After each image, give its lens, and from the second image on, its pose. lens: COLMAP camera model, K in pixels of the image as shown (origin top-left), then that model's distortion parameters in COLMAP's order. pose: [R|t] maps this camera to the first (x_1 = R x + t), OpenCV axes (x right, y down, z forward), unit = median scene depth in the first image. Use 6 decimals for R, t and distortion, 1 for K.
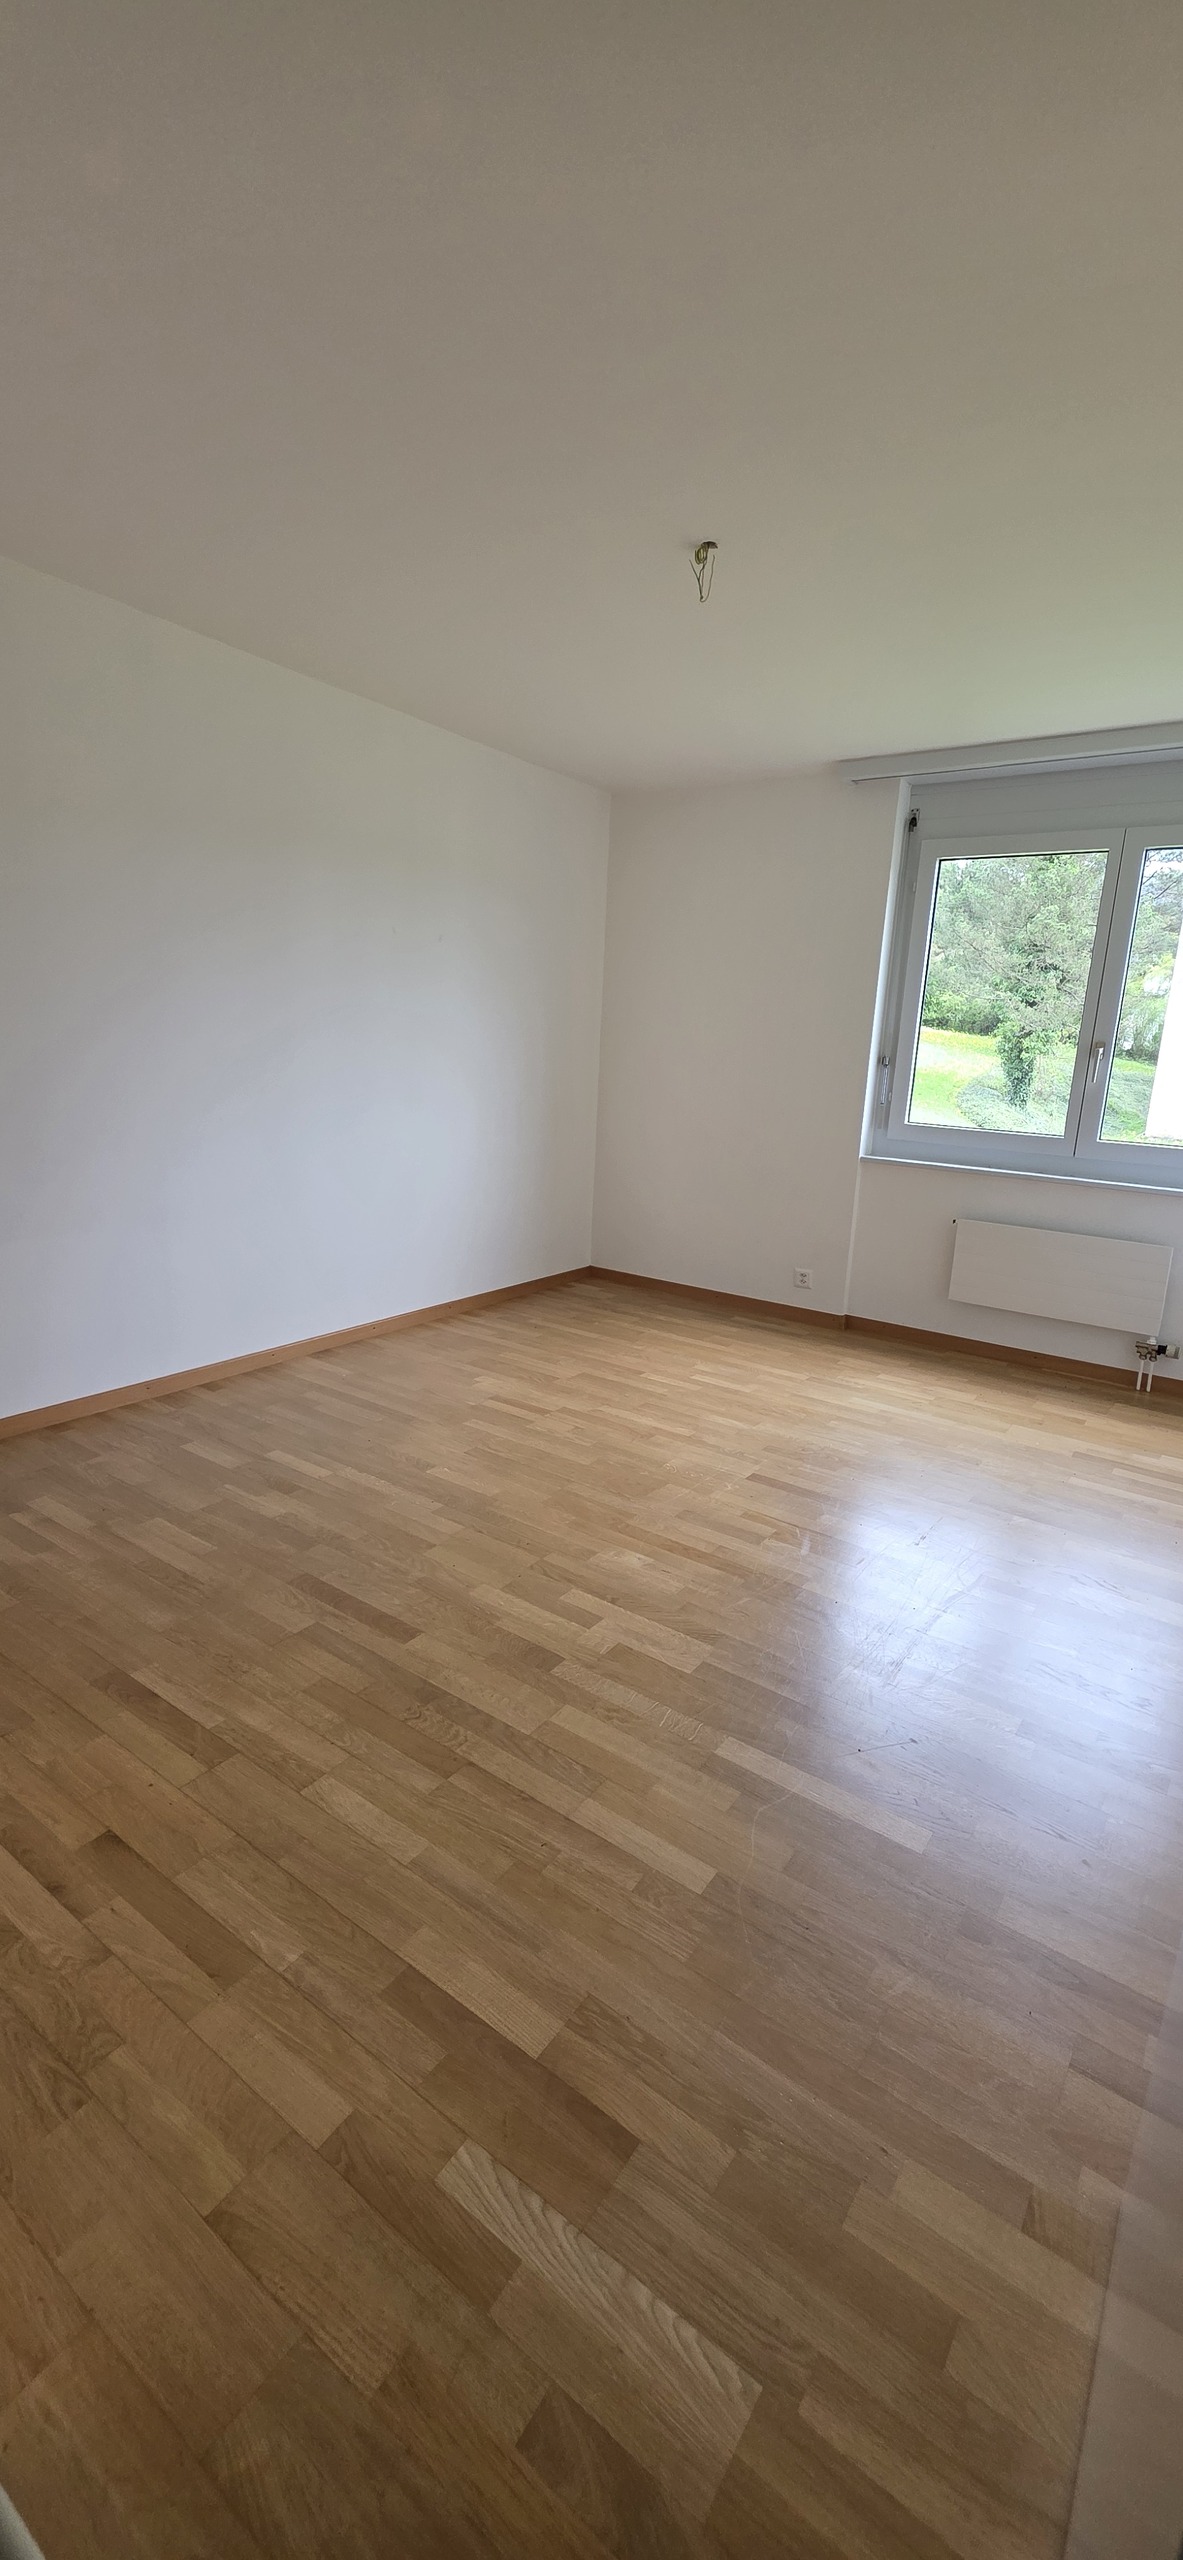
lens RADIAL K [[1024.3, 0, 590.9], [0, 1024.3, 1276.6], [0, 0, 1]] dist [0.012822, 0.000053]
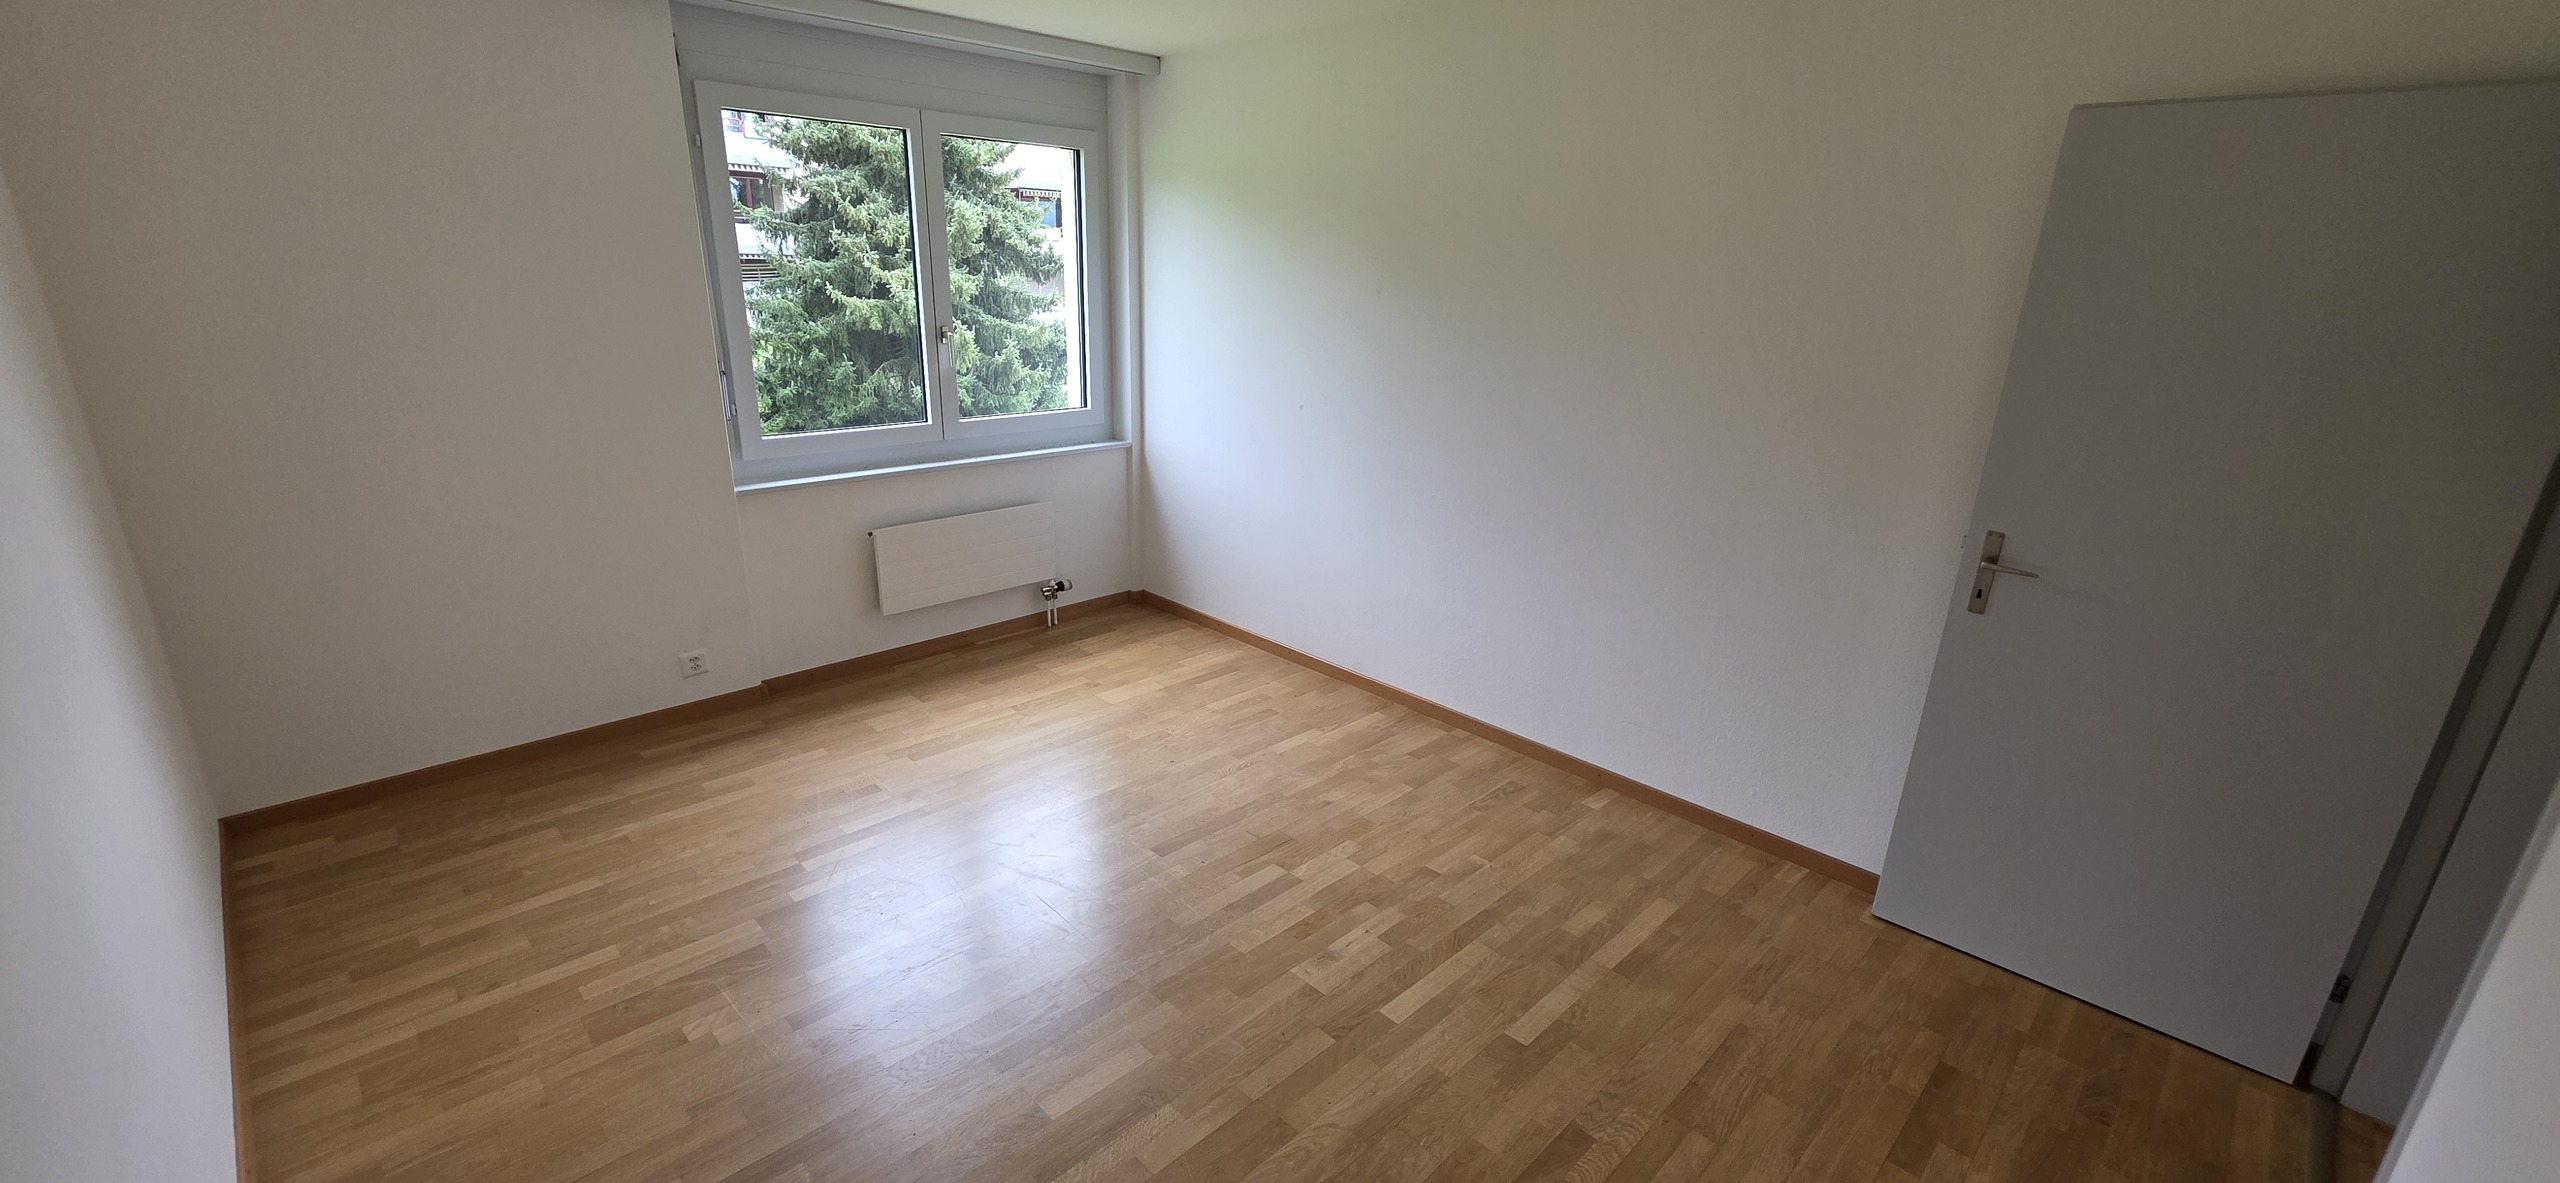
lens RADIAL K [[1024.3, 0, 1293.8], [0, 1024.3, 578.5], [0, 0, 1]] dist [0.012822, 0.000053]
pose [[0.176726, -0.335790, 0.925210, -0.440998], [0.202197, 0.932342, 0.299757, -0.216753], [-0.963267, 0.134100, 0.232665, 0.436973]]
